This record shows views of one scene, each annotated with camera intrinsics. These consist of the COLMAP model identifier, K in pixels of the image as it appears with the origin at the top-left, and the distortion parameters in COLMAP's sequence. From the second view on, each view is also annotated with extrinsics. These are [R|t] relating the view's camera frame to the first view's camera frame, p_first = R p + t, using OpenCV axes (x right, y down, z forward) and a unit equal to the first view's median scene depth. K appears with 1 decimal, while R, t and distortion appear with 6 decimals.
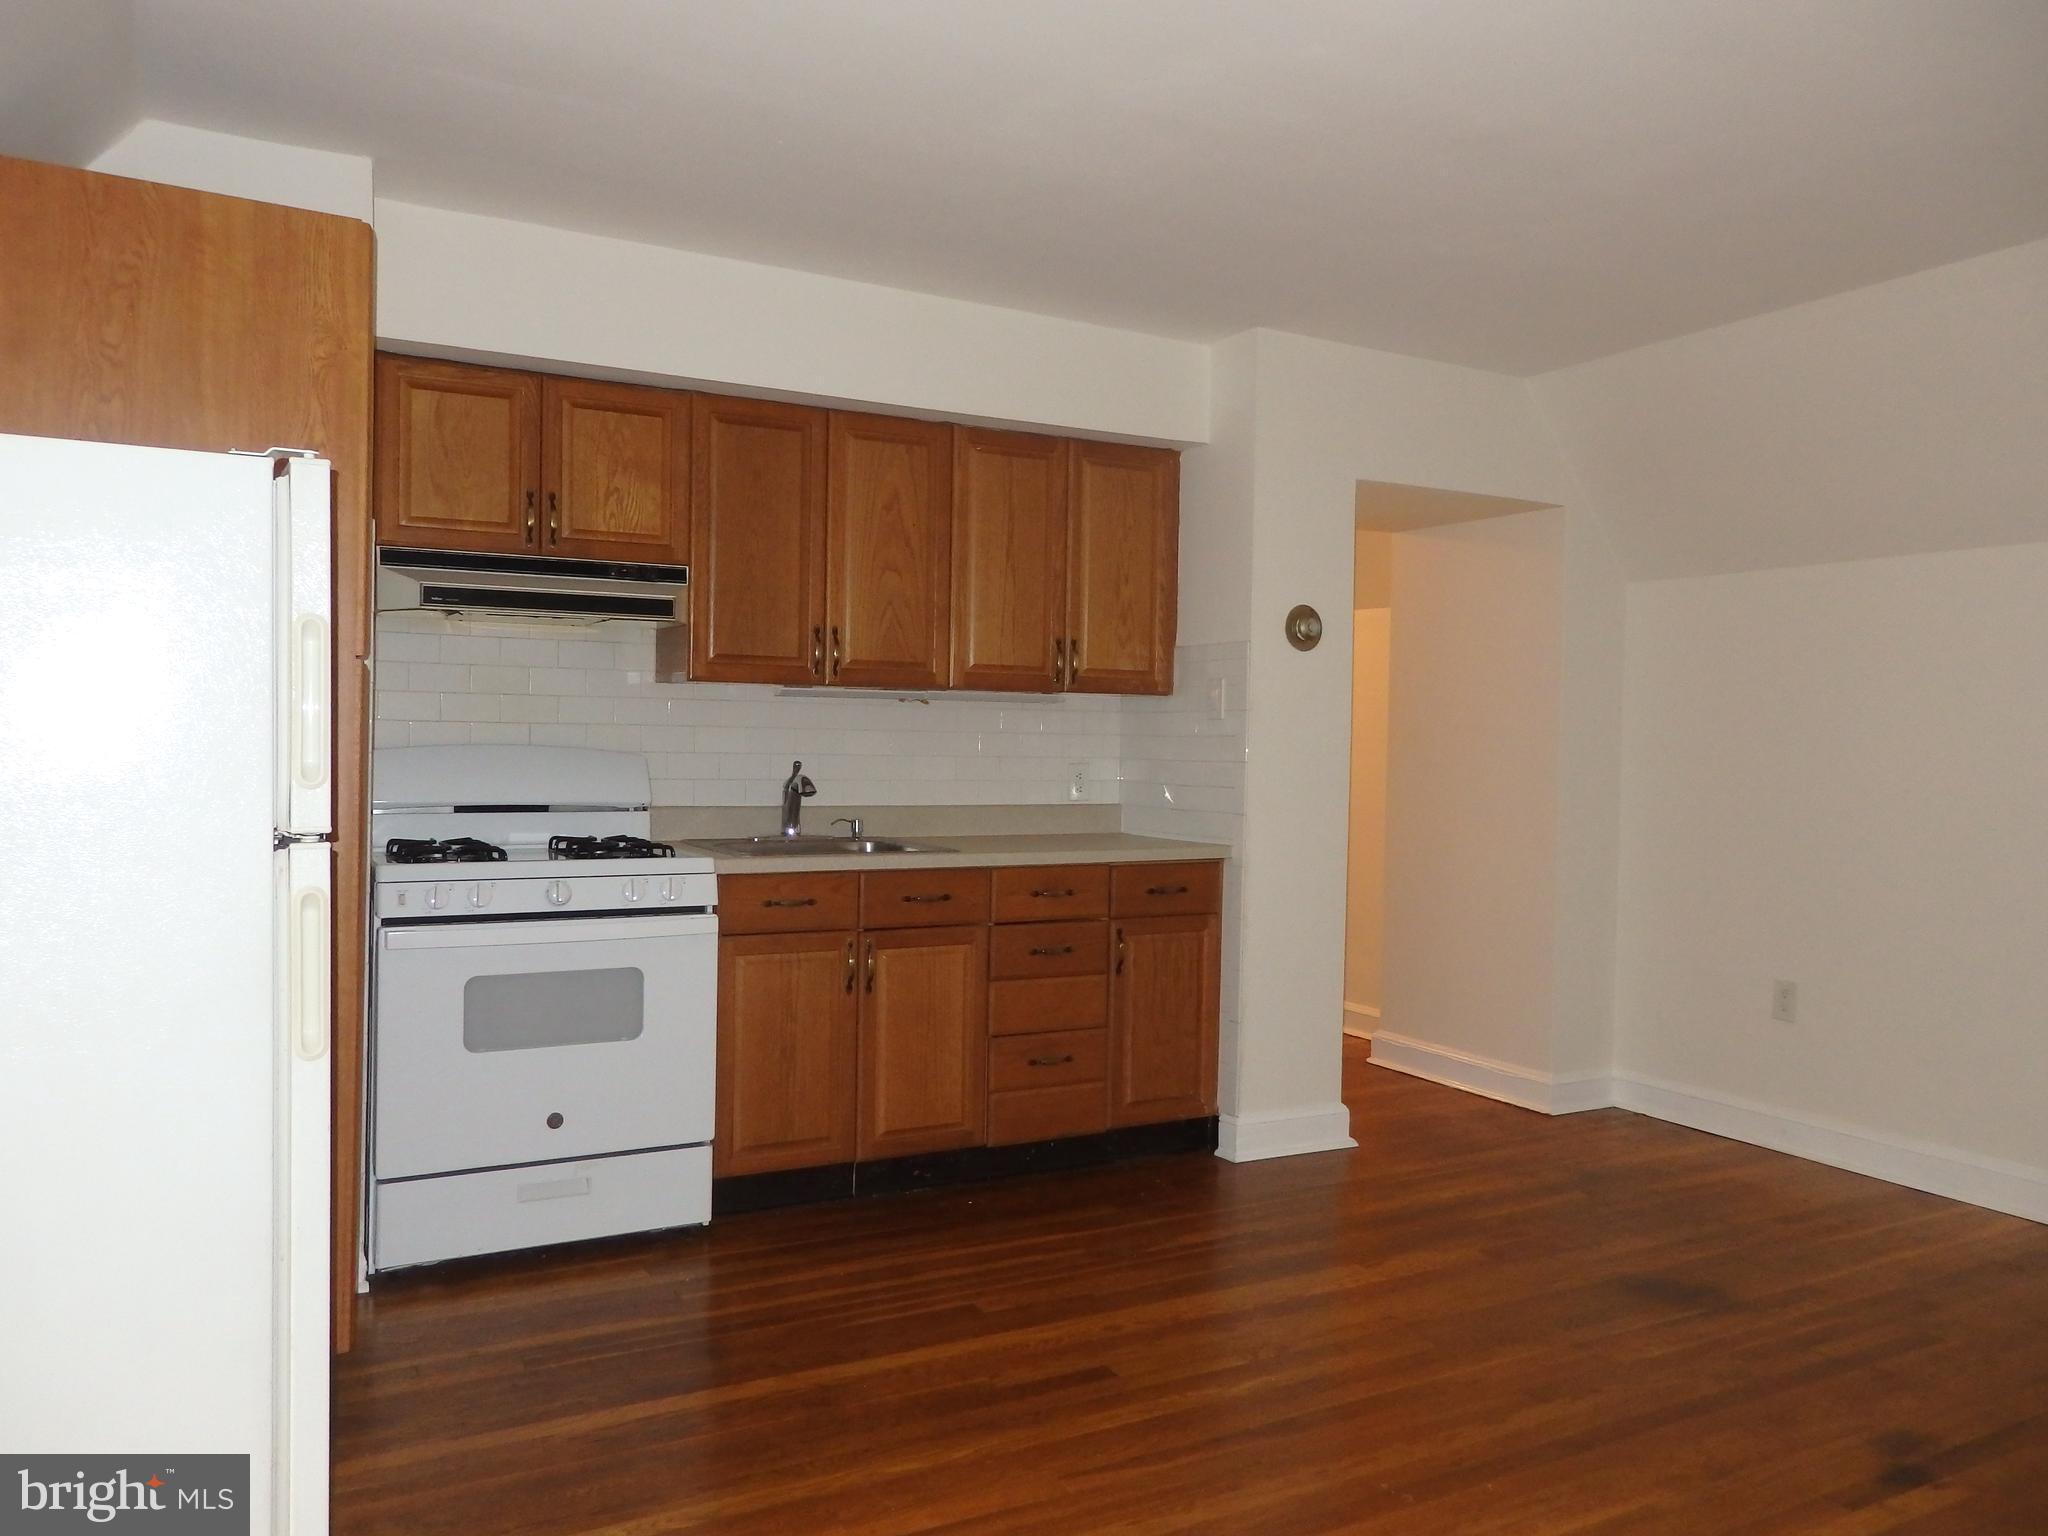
lens RADIAL K [[1494.1, 0, 1024.0], [0, 1494.1, 768.0], [0, 0, 1]] dist [-0.002113, 0.005387]
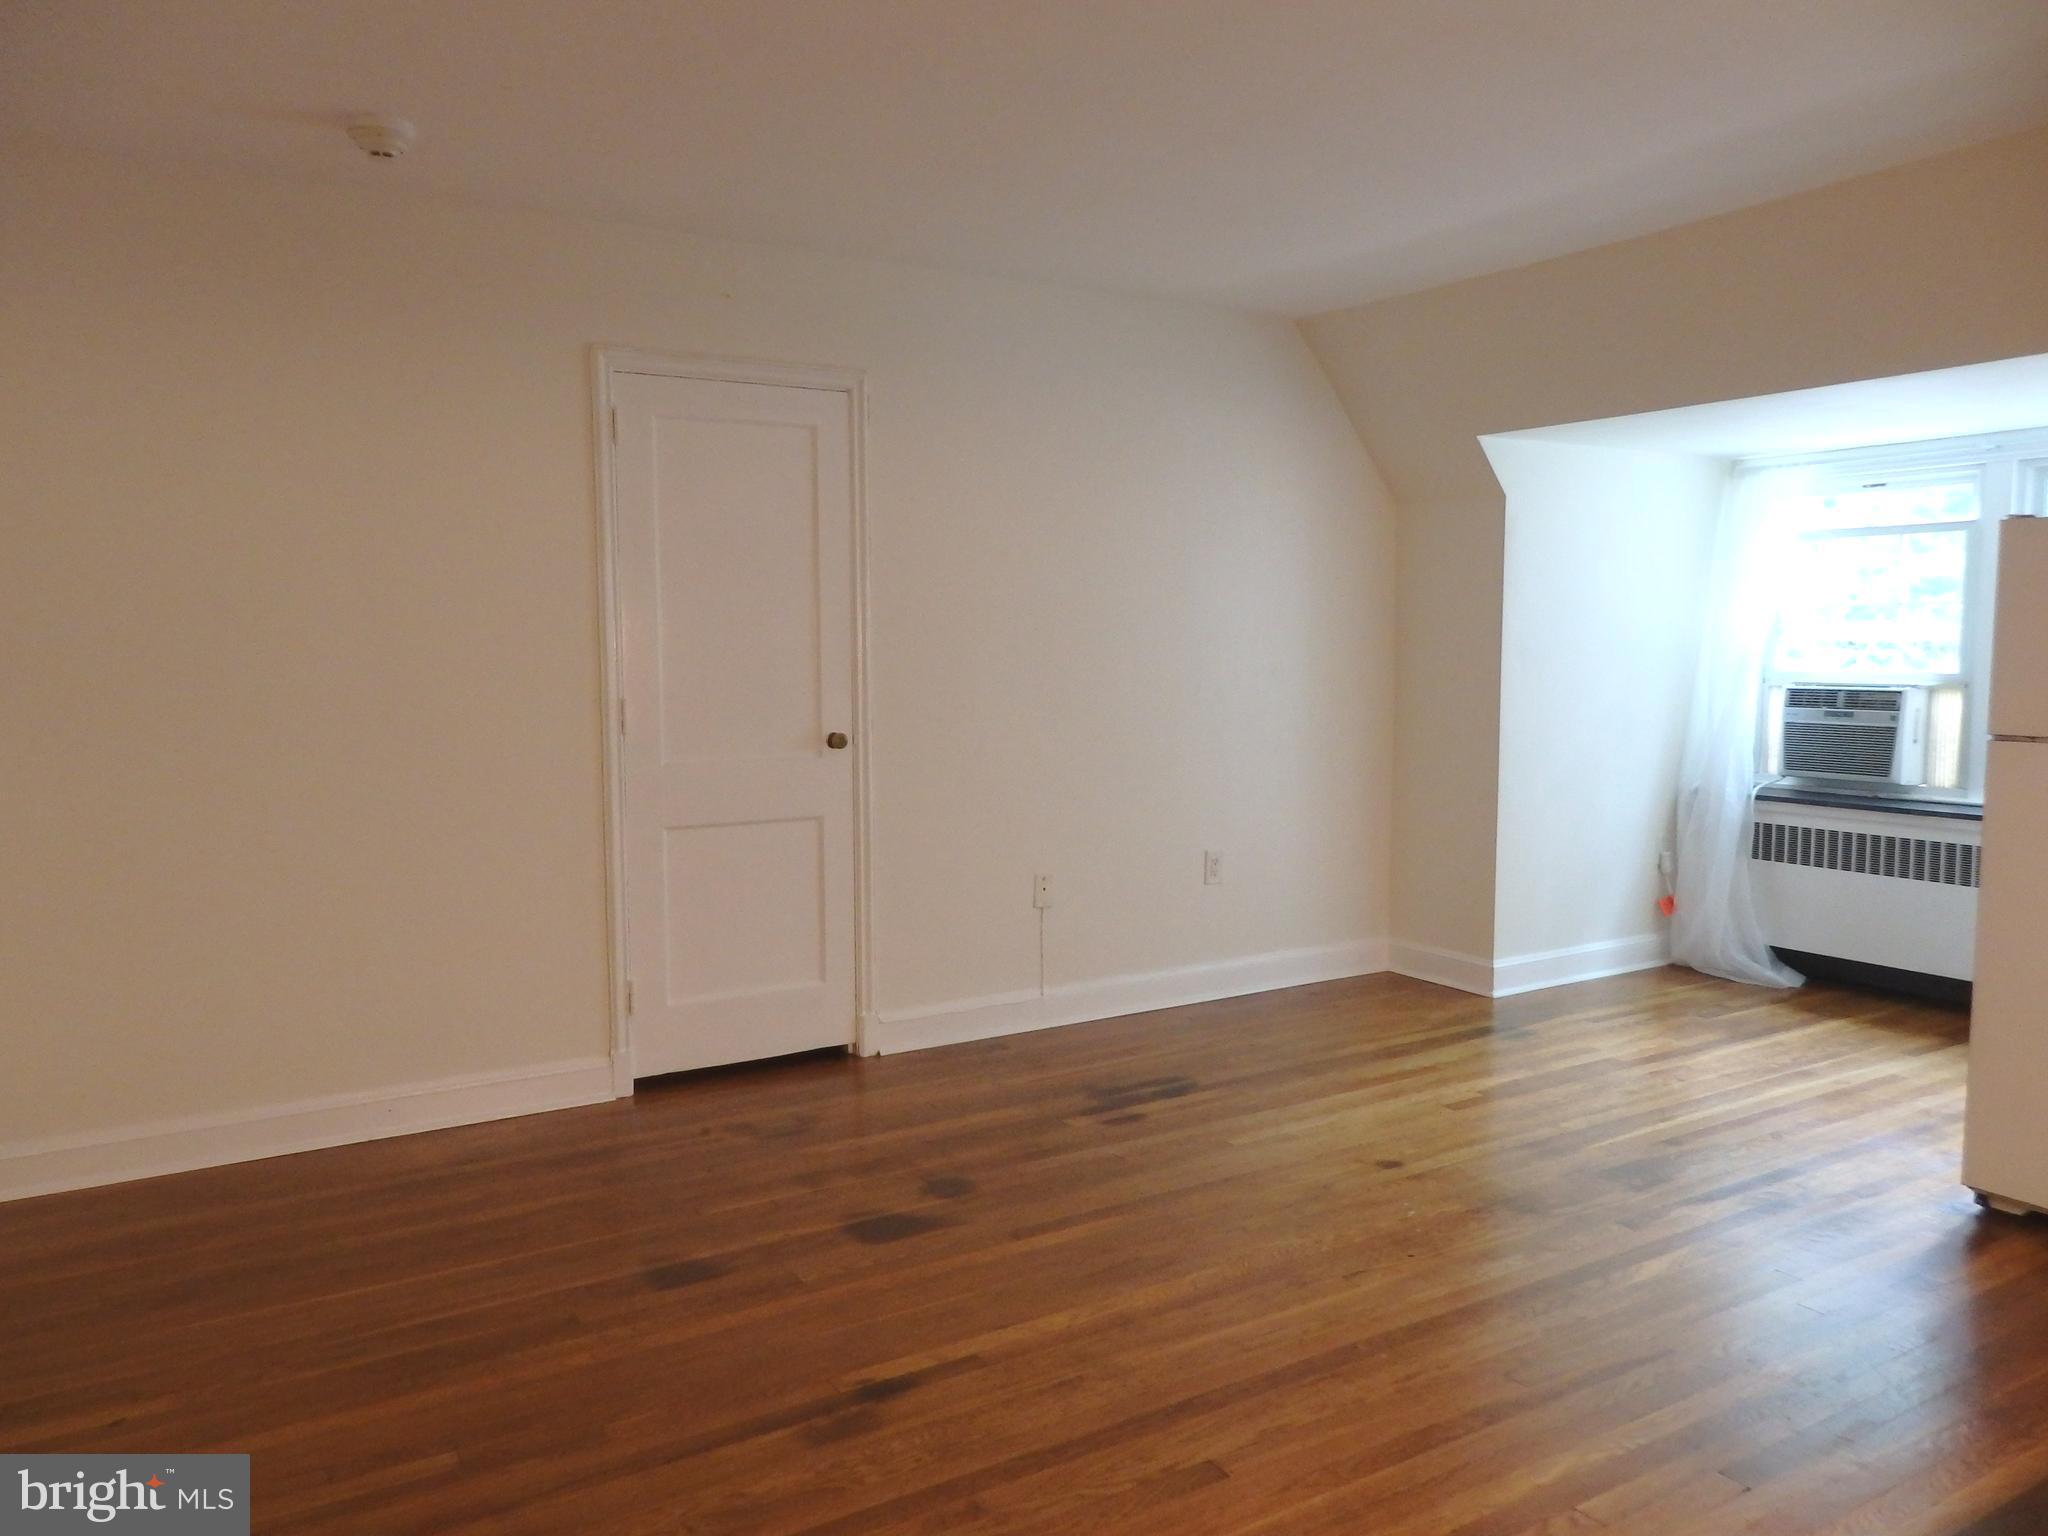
lens RADIAL K [[1494.1, 0, 1024.0], [0, 1494.1, 768.0], [0, 0, 1]] dist [-0.002113, 0.005387]
pose [[-0.997937, -0.007346, -0.063782, 0.407035], [-0.014347, 0.993826, 0.110016, -0.047030], [0.062580, 0.110704, -0.991881, 1.425361]]
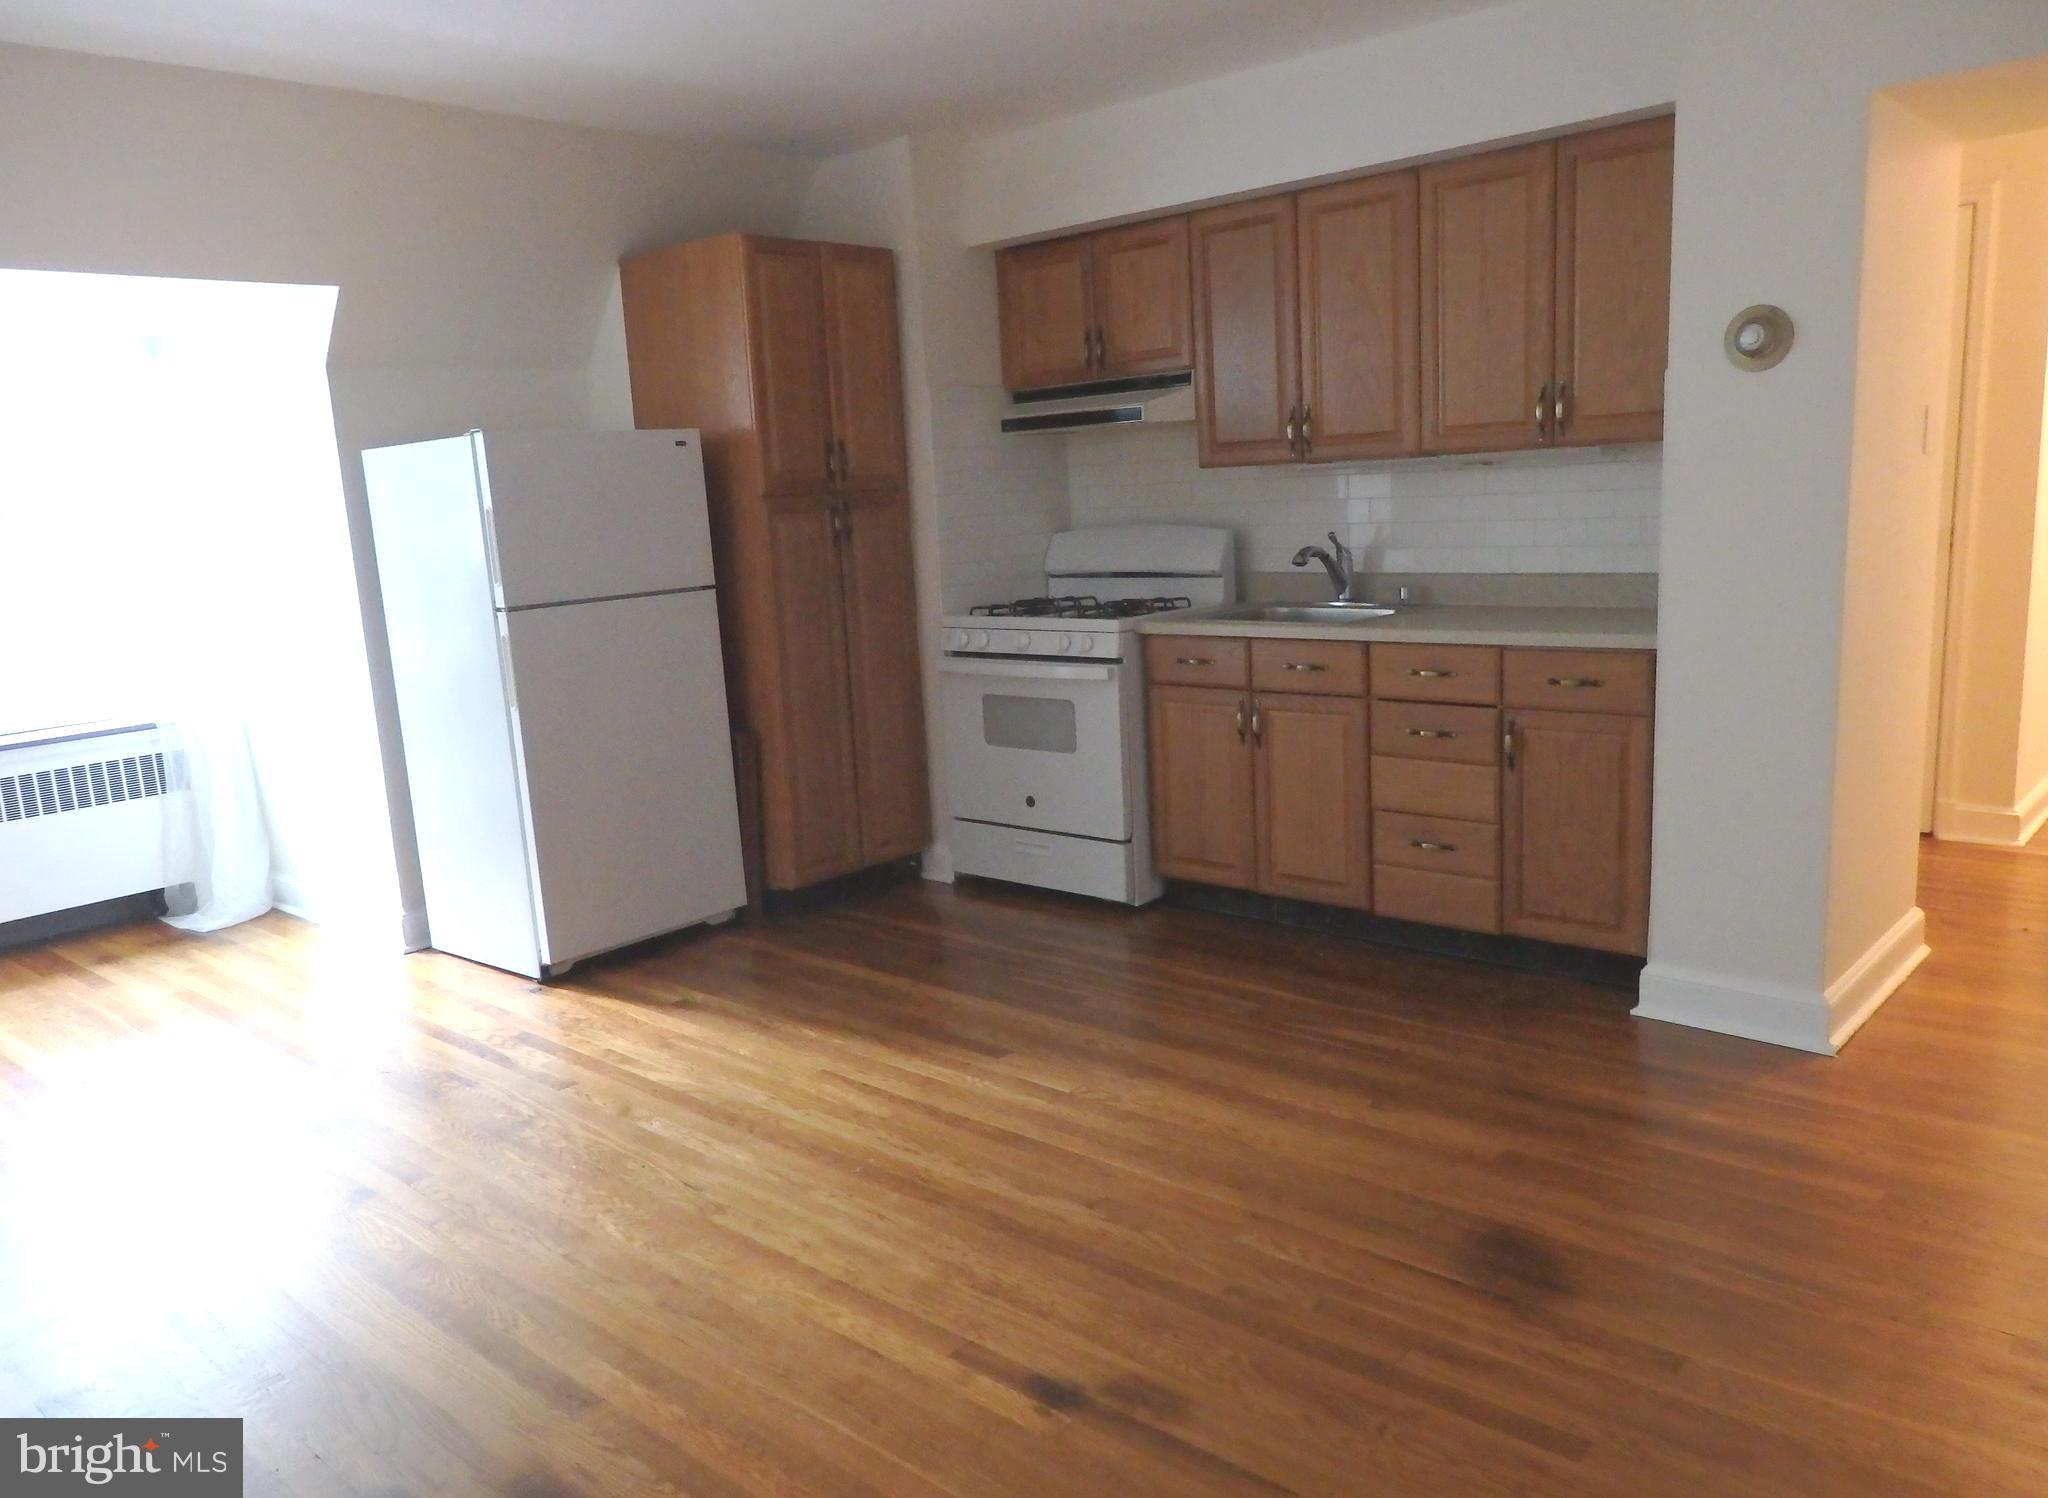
lens RADIAL K [[1506.8, 0, 1024.0], [0, 1506.8, 749.0], [0, 0, 1]] dist [-0.000286, 0.001508]
pose [[0.329586, 0.127339, -0.935499, 0.985317], [0.037454, 0.988319, 0.147724, -0.023113], [0.943382, -0.083726, 0.320967, 0.526233]]
